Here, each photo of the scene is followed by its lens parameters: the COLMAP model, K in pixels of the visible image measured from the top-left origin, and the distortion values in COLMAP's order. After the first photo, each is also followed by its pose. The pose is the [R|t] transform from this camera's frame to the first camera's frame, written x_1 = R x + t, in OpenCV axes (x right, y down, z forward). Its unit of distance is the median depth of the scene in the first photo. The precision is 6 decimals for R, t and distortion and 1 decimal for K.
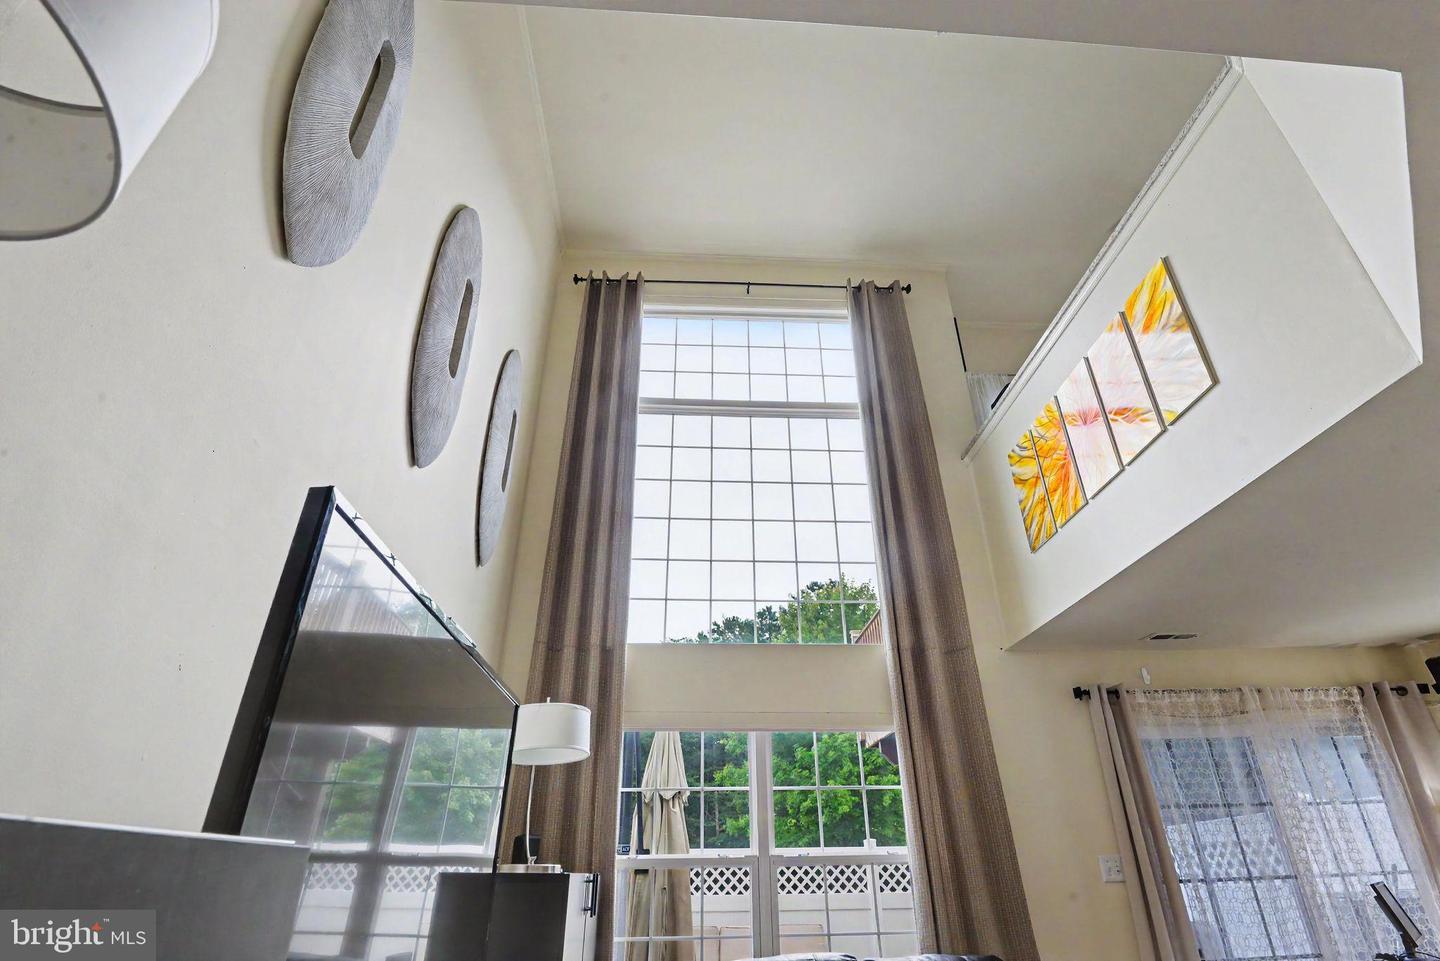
lens RADIAL K [[715.8, 0, 723.5], [0, 715.8, 483.4], [0, 0, 1]] dist [-0.023909, 0.000214]
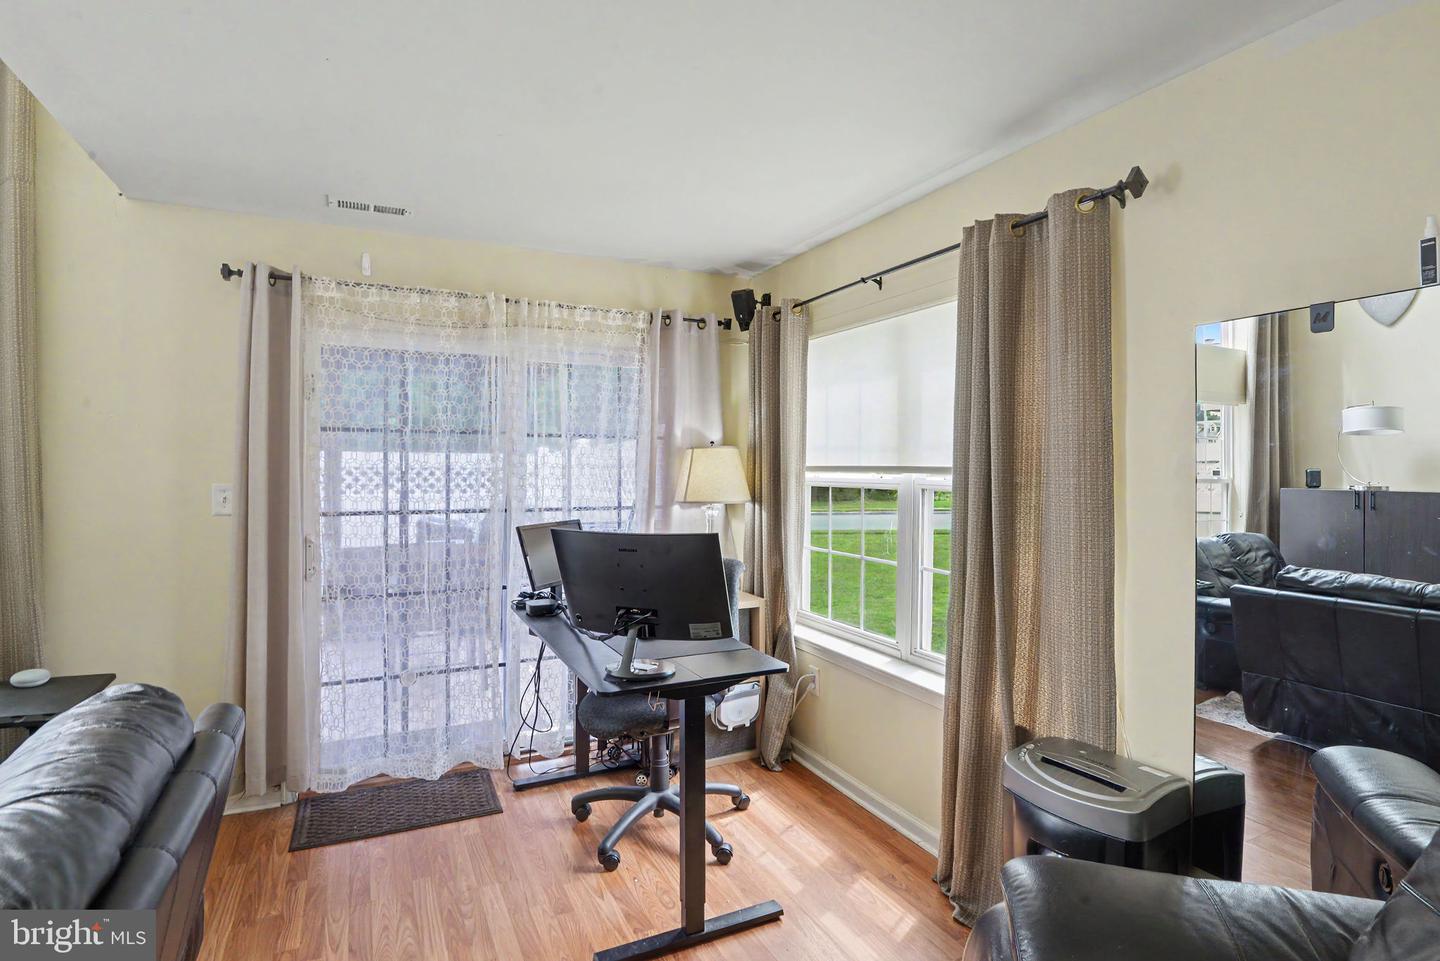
lens RADIAL K [[722.8, 0, 721.8], [0, 722.8, 478.7], [0, 0, 1]] dist [-0.027283, -0.001904]
pose [[0.921271, 0.015228, 0.388622, 0.671257], [-0.201856, 0.872831, 0.444320, 0.064784], [-0.332435, -0.487785, 0.807188, 0.181437]]
